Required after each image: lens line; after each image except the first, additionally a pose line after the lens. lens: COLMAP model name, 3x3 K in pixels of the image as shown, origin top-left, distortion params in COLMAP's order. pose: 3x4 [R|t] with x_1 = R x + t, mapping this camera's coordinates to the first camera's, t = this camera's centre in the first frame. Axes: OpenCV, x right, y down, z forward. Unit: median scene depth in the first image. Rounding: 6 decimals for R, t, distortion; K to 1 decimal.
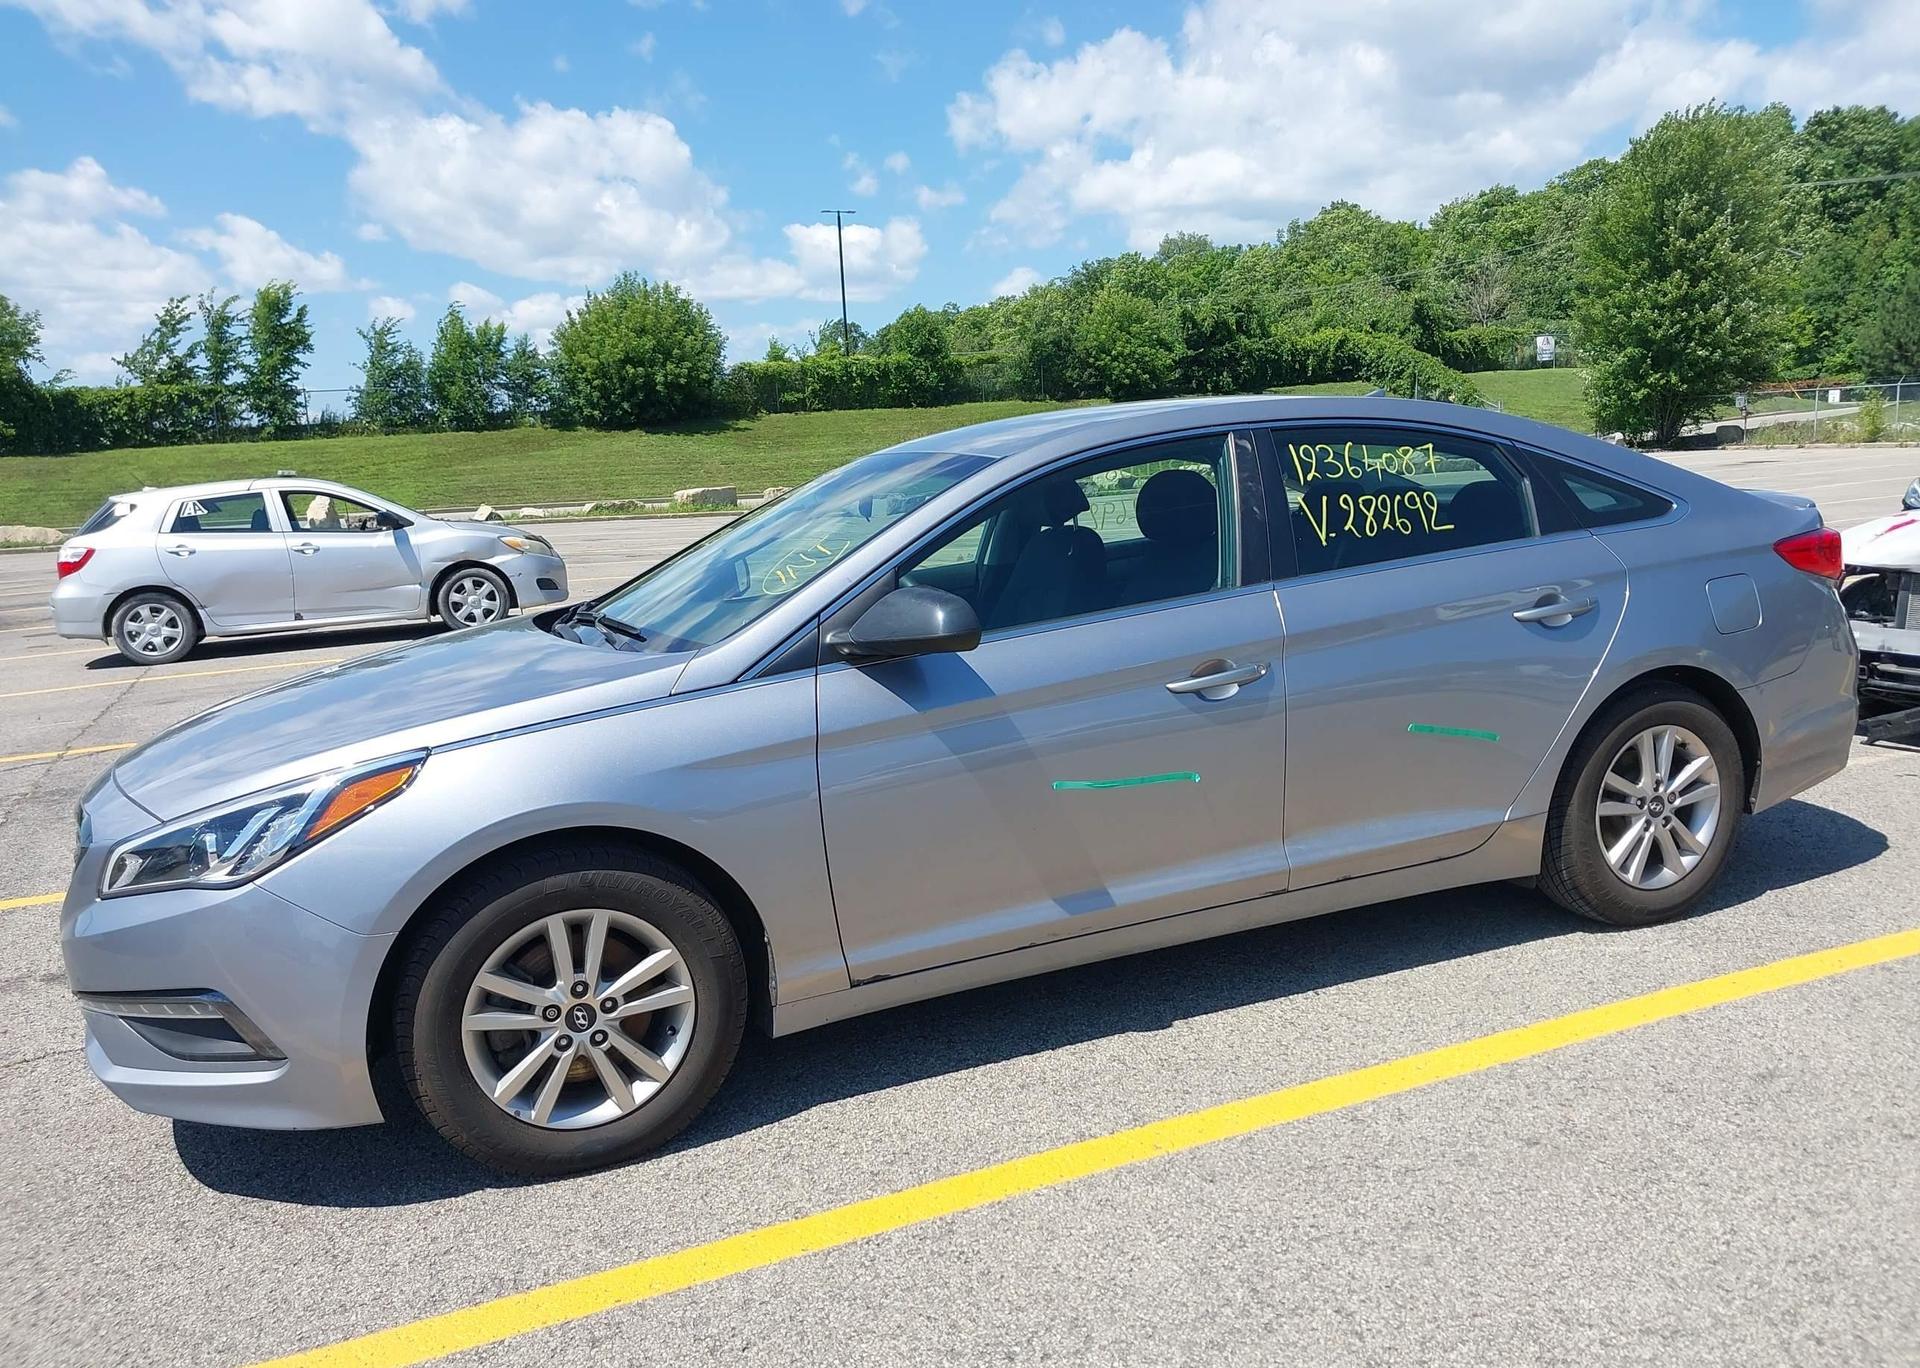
lens RADIAL K [[1497.7, 0, 1052.1], [0, 1497.7, 687.7], [0, 0, 1]] dist [0.074217, -0.103995]
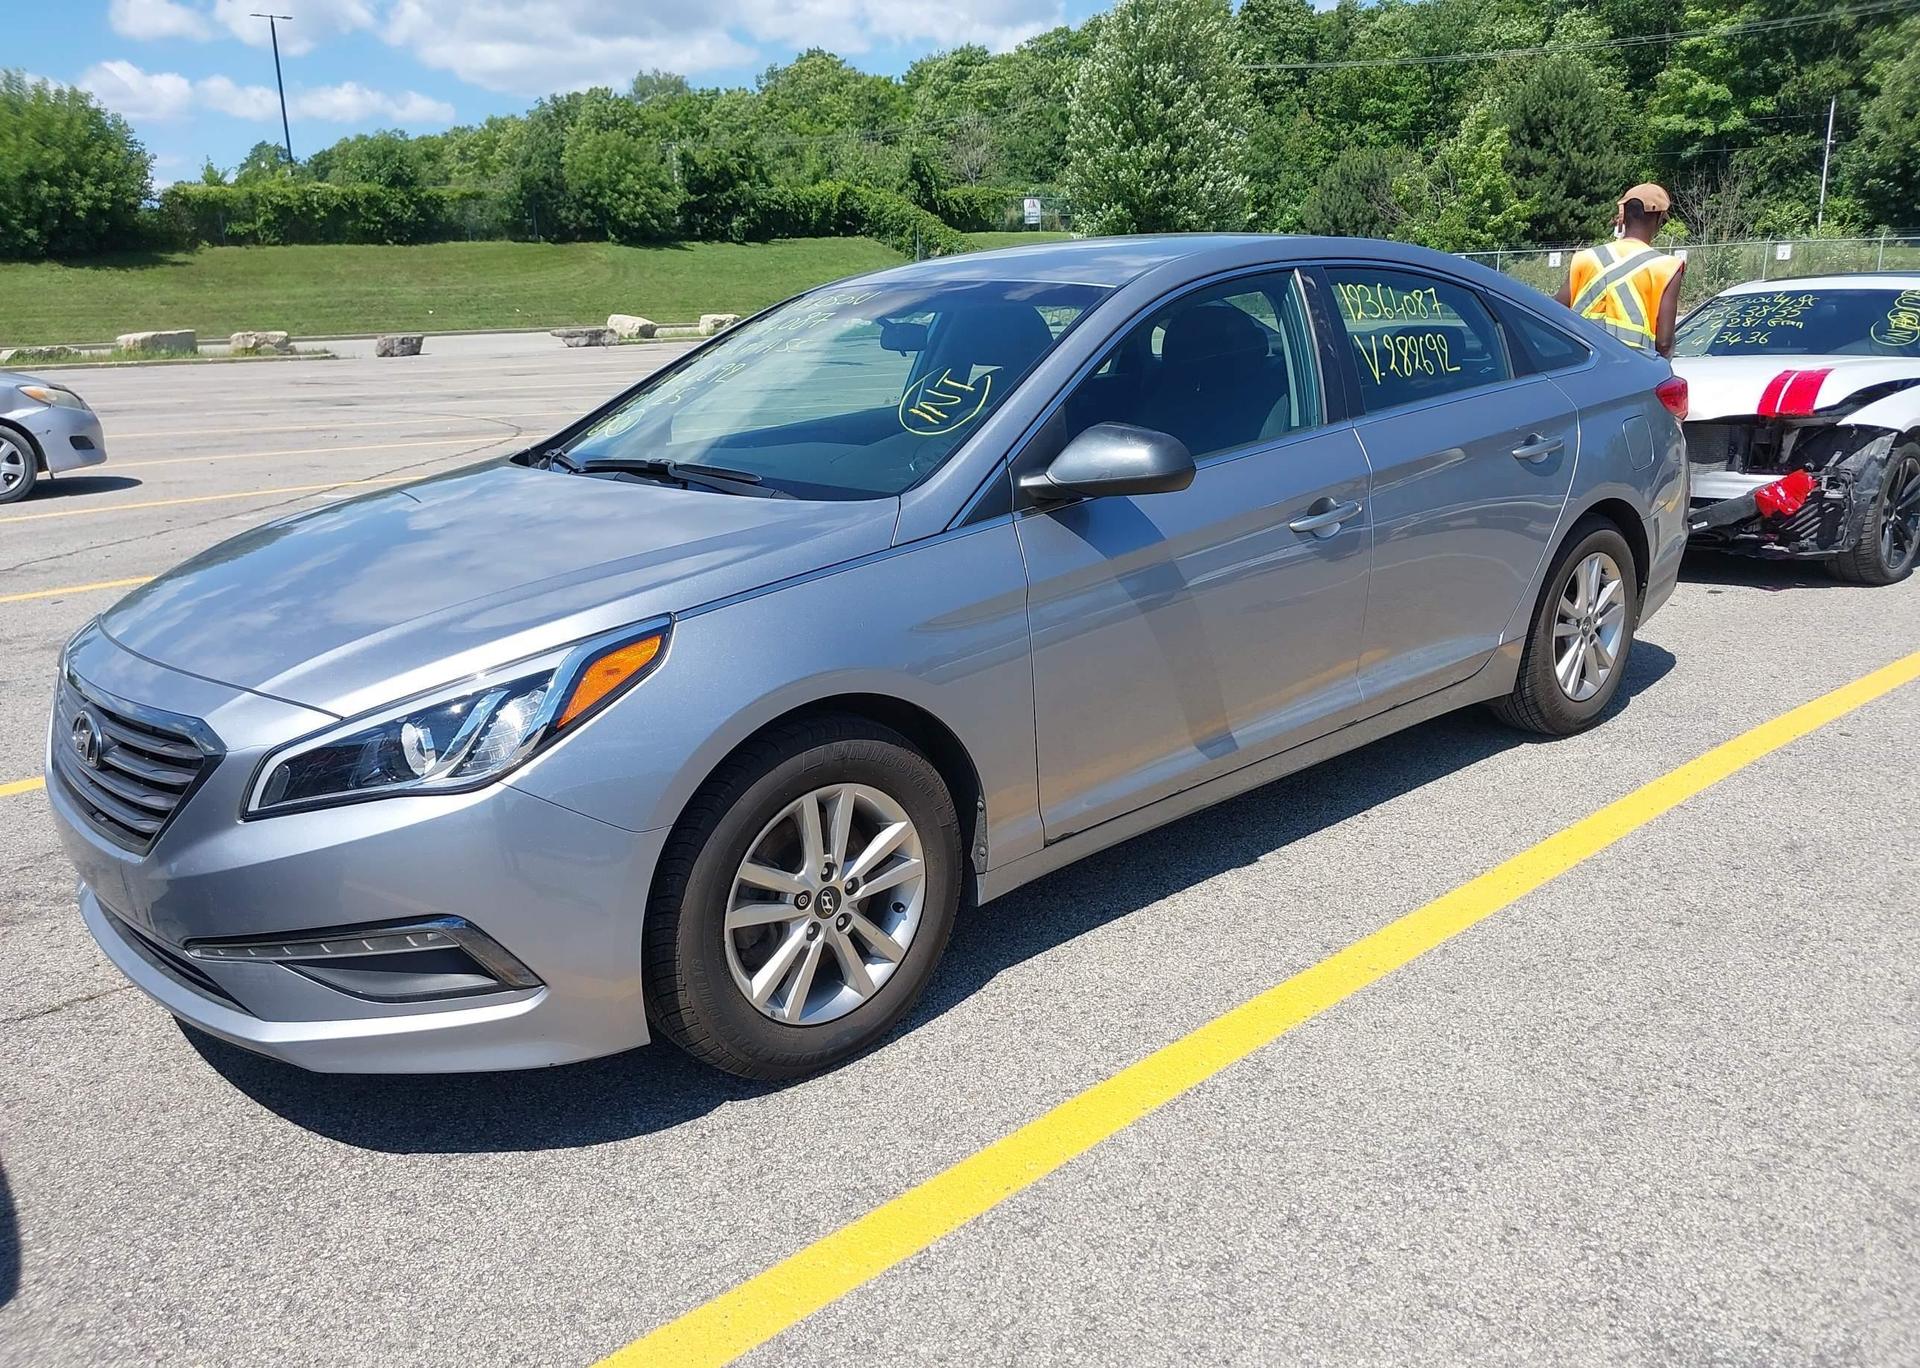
lens RADIAL K [[1496.8, 0, 960.0], [0, 1496.8, 684.0], [0, 0, 1]] dist [0.046406, -0.077773]
pose [[0.945551, -0.058086, 0.320249, -0.148350], [0.029513, 0.995194, 0.093367, 0.001377], [-0.324134, -0.078832, 0.942721, 0.038098]]
